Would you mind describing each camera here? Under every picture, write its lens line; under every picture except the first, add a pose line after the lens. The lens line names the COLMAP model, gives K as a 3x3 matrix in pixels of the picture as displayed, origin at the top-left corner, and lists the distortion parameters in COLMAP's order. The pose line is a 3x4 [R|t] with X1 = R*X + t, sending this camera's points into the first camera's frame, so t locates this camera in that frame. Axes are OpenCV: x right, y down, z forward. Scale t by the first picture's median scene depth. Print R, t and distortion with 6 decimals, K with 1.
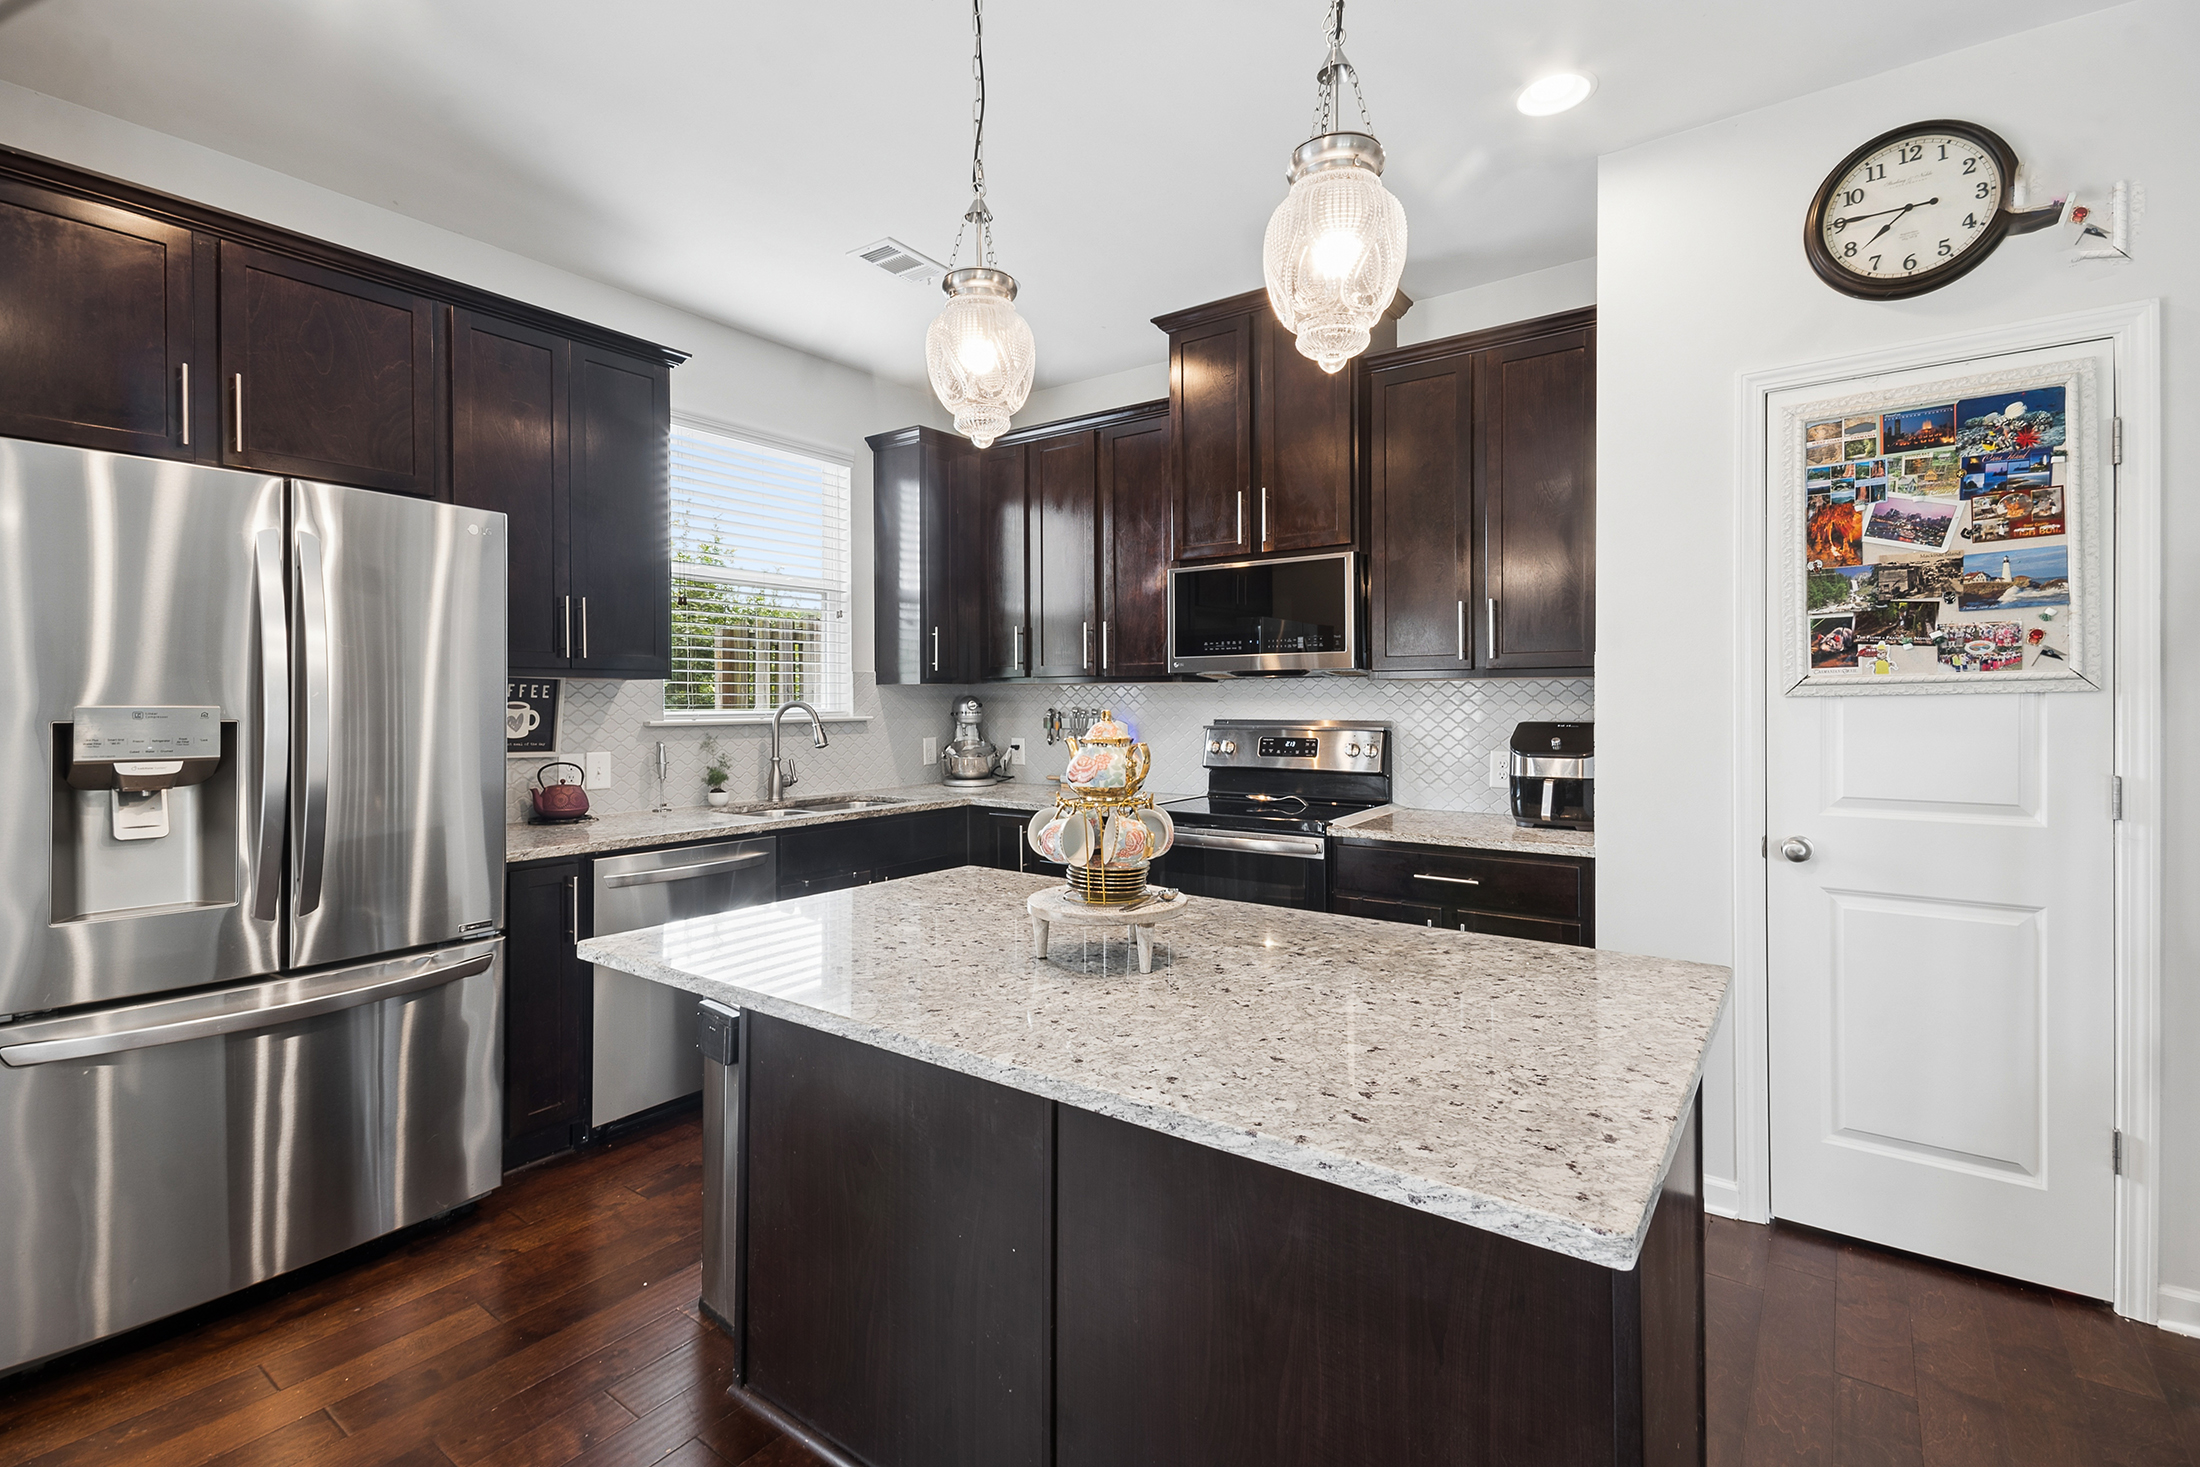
lens RADIAL K [[922.3, 0, 1095.5], [0, 922.3, 705.5], [0, 0, 1]] dist [-0.000103, 0.000011]
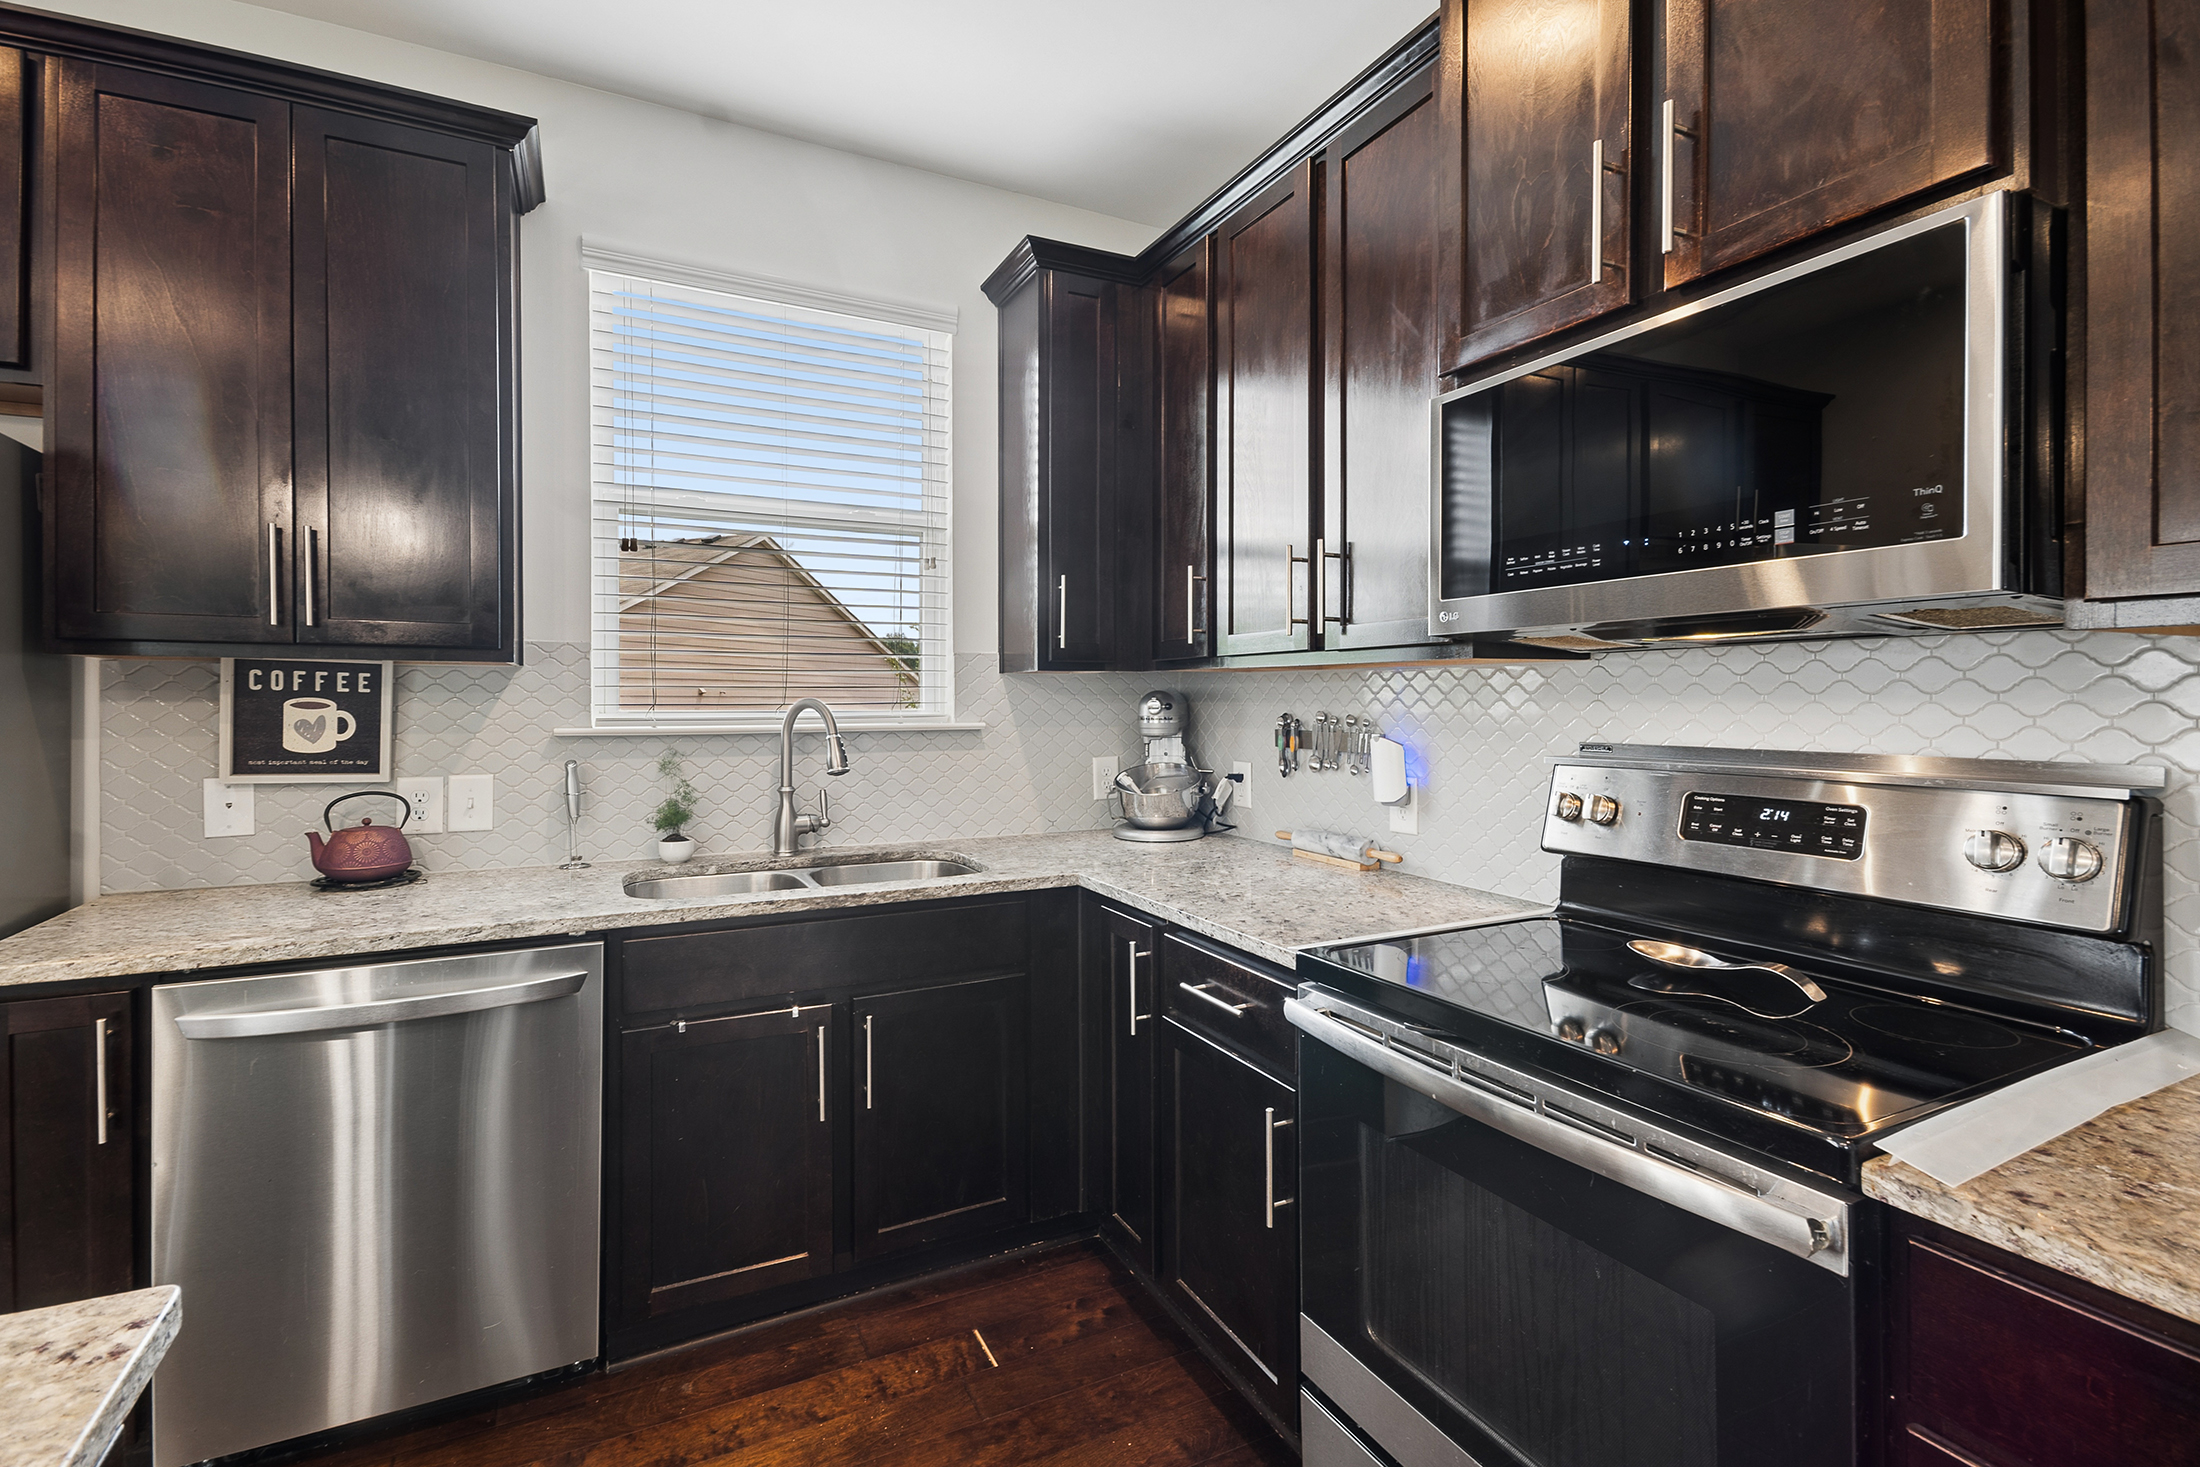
lens RADIAL K [[961.8, 0, 1086.8], [0, 961.8, 703.9], [0, 0, 1]] dist [0.021520, 0.000187]
pose [[0.883944, 0.005534, -0.467560, 0.152328], [-0.005592, 0.999984, 0.001263, -0.003003], [0.467559, 0.001499, 0.883960, 0.529077]]
